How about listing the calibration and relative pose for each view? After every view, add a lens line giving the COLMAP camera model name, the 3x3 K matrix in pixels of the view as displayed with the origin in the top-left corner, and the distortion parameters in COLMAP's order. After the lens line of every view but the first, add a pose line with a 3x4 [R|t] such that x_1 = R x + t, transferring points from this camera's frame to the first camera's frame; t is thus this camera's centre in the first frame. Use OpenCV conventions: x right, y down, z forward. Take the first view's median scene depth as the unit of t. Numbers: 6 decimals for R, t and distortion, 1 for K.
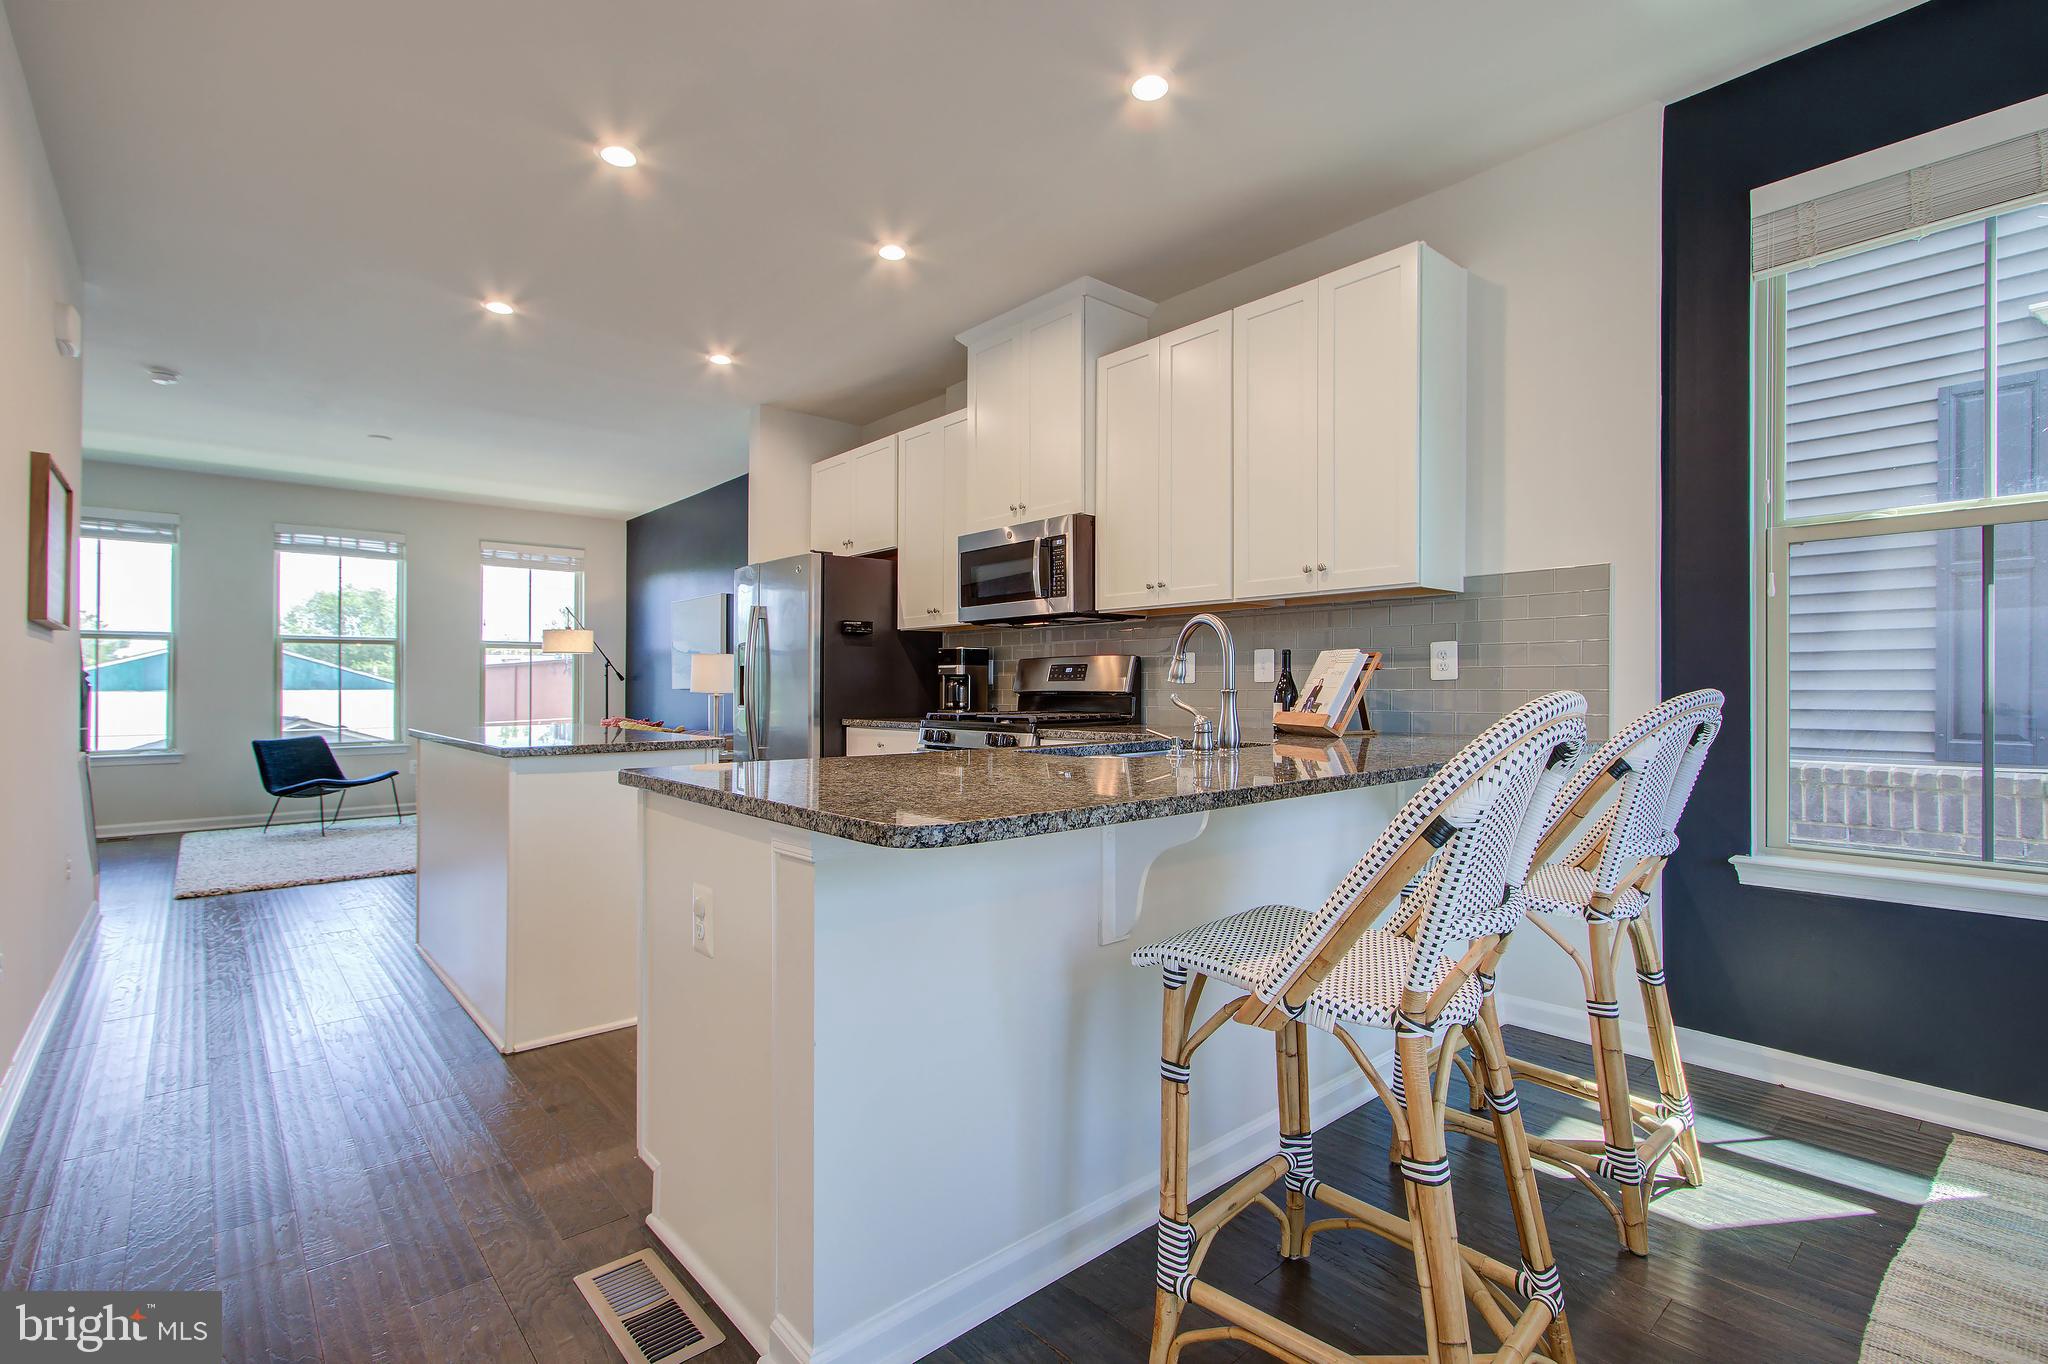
lens RADIAL K [[946.4, 0, 1024.0], [0, 946.4, 682.0], [0, 0, 1]] dist [-0.010220, 0.000356]
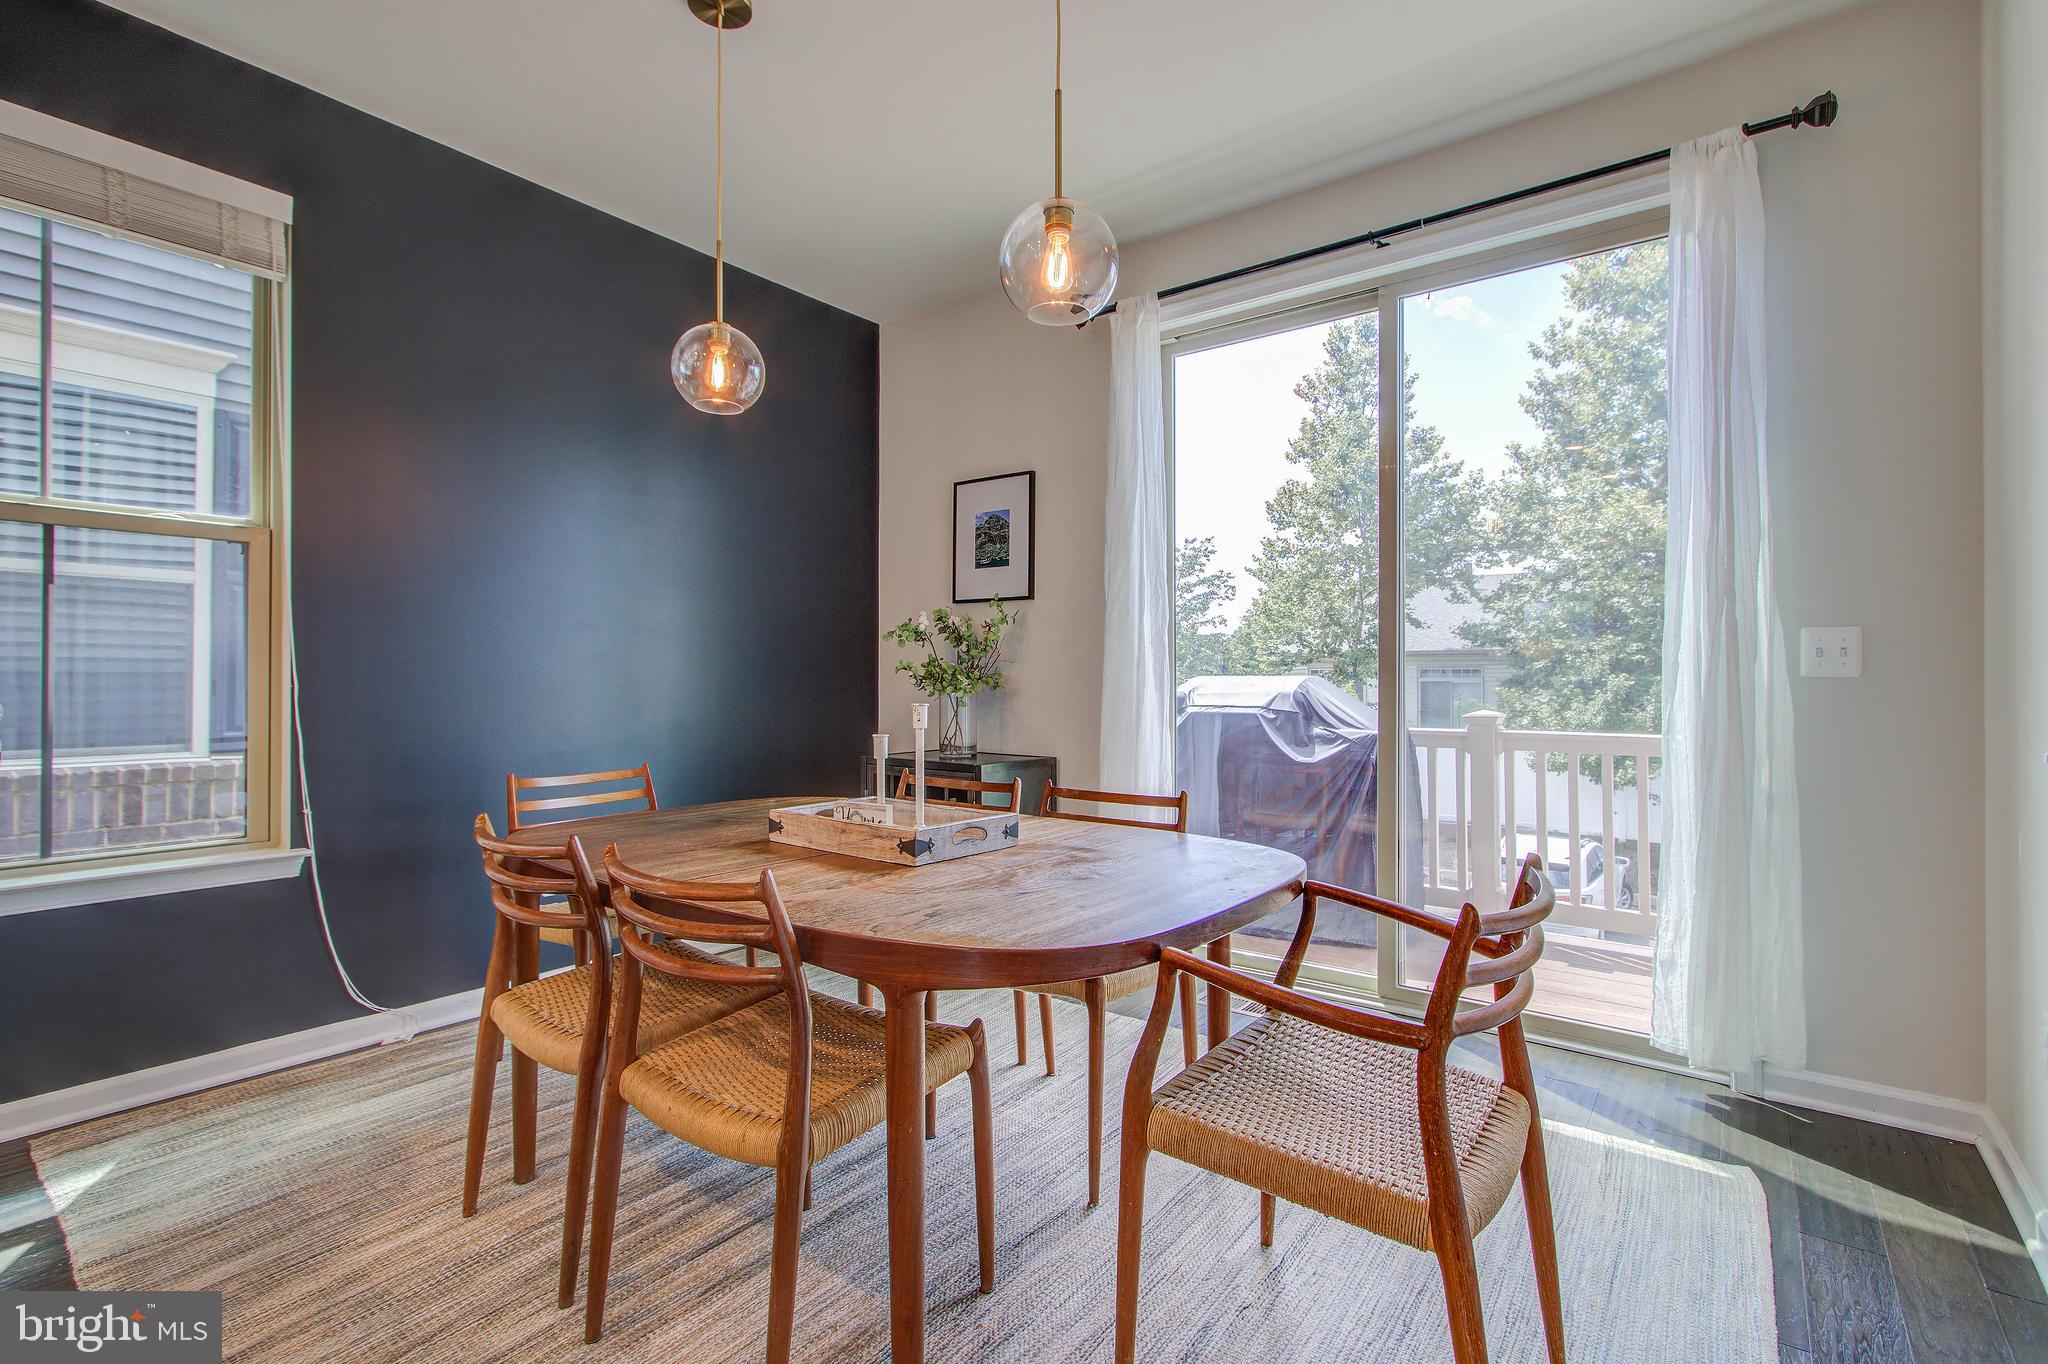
lens RADIAL K [[946.4, 0, 1024.0], [0, 946.4, 682.0], [0, 0, 1]] dist [-0.010220, 0.000356]
pose [[-0.196251, 0.002460, 0.980551, -0.075024], [-0.008446, 0.999956, -0.004199, -0.001244], [-0.980517, -0.009106, -0.196222, 0.075748]]
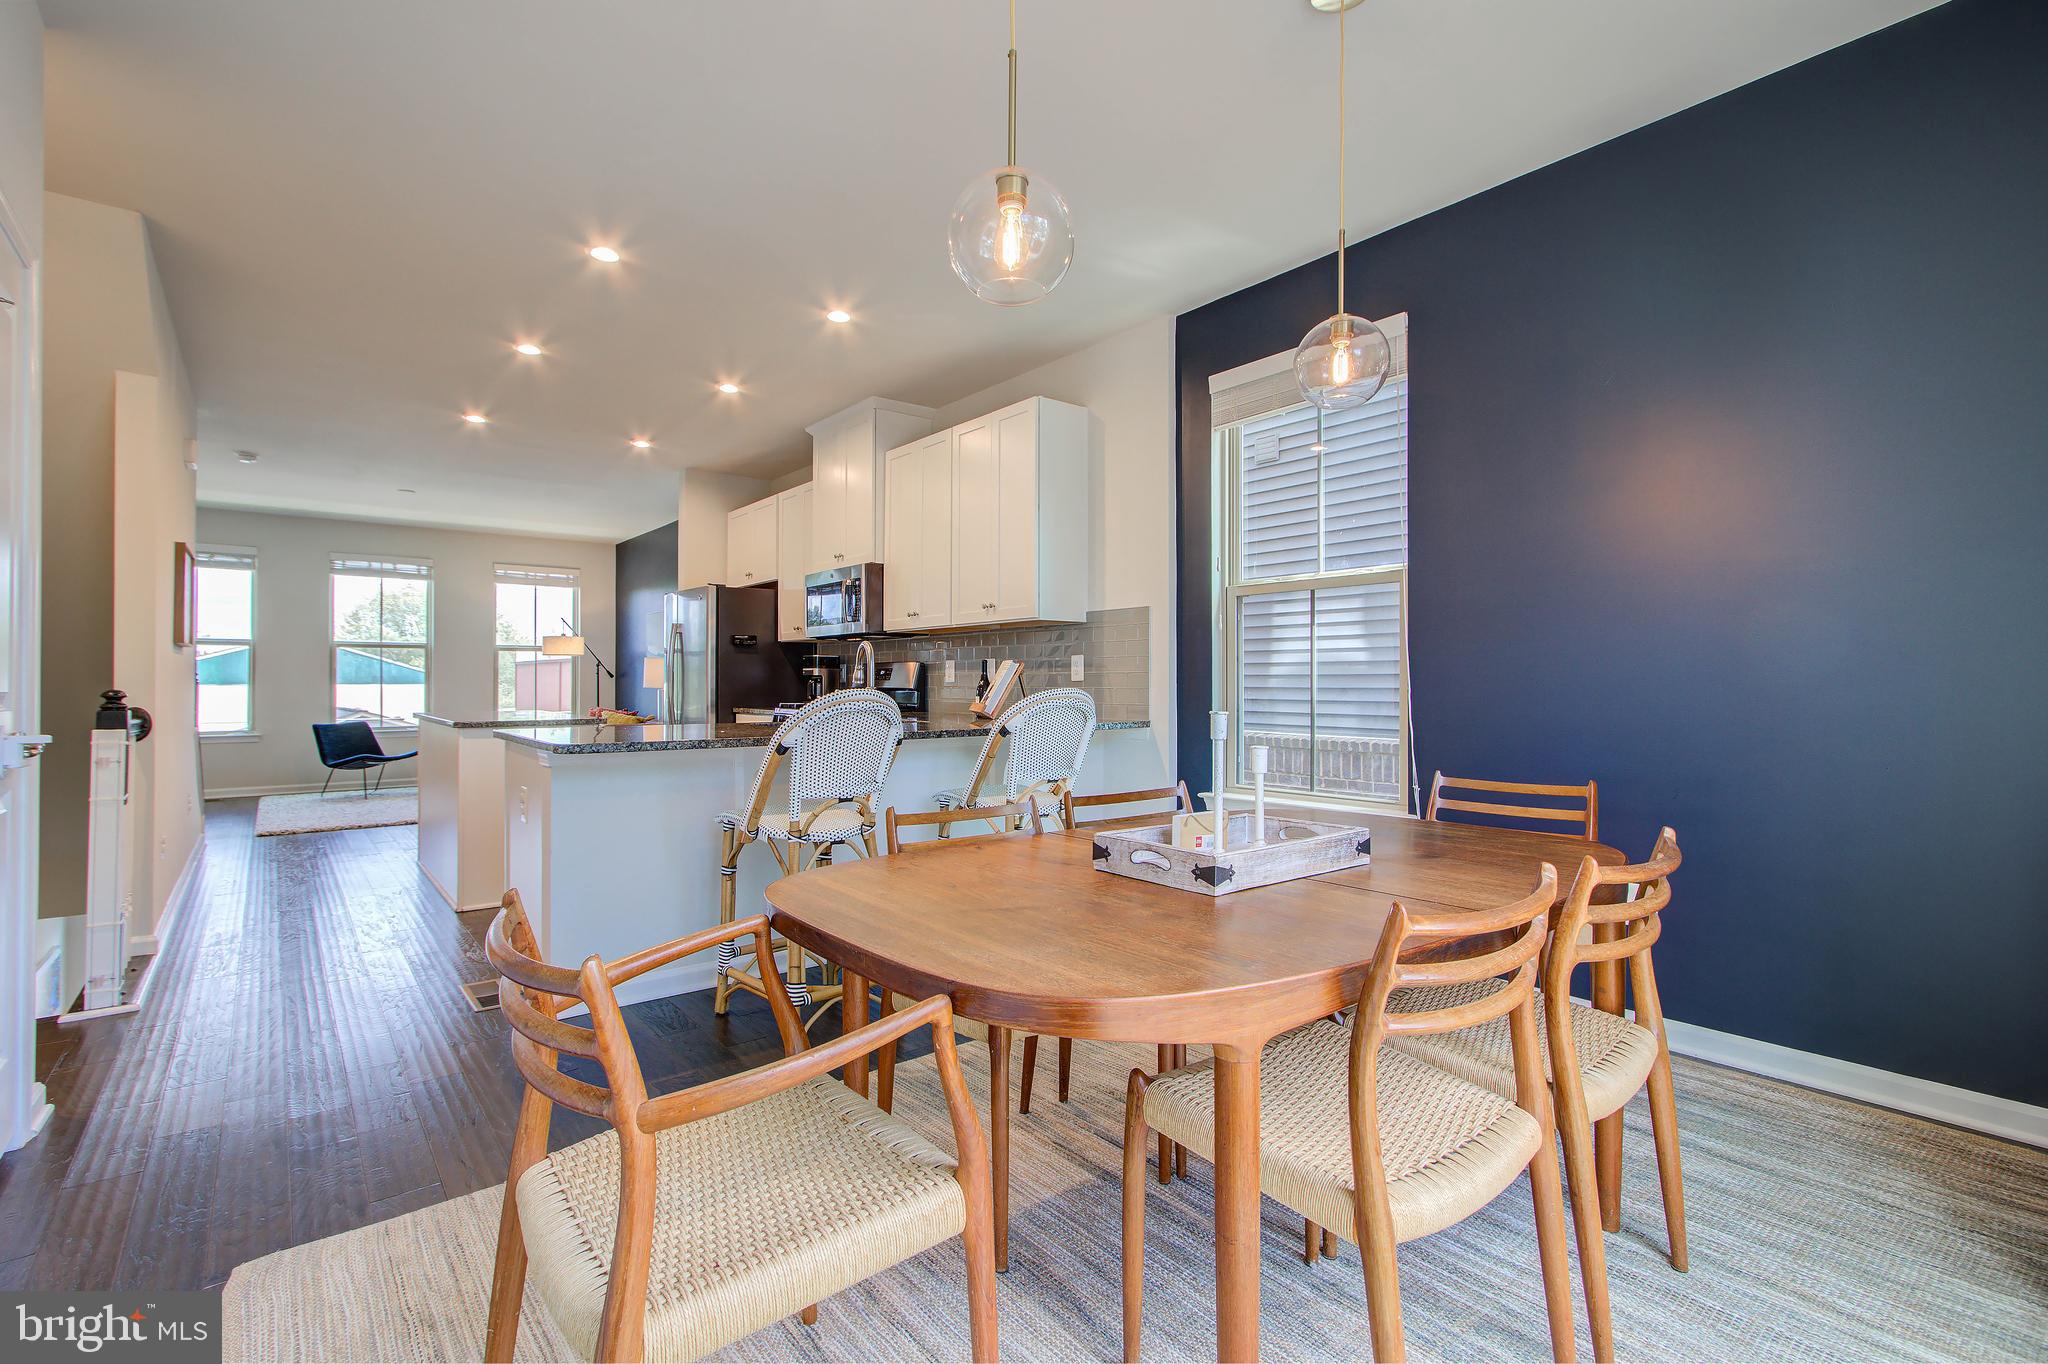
lens RADIAL K [[935.1, 0, 1024.0], [0, 935.1, 682.0], [0, 0, 1]] dist [-0.012440, 0.000502]
pose [[0.999245, 0.003255, -0.038721, 0.264390], [-0.003101, 0.999987, 0.004036, -0.004136], [0.038734, -0.003913, 0.999242, -0.304334]]
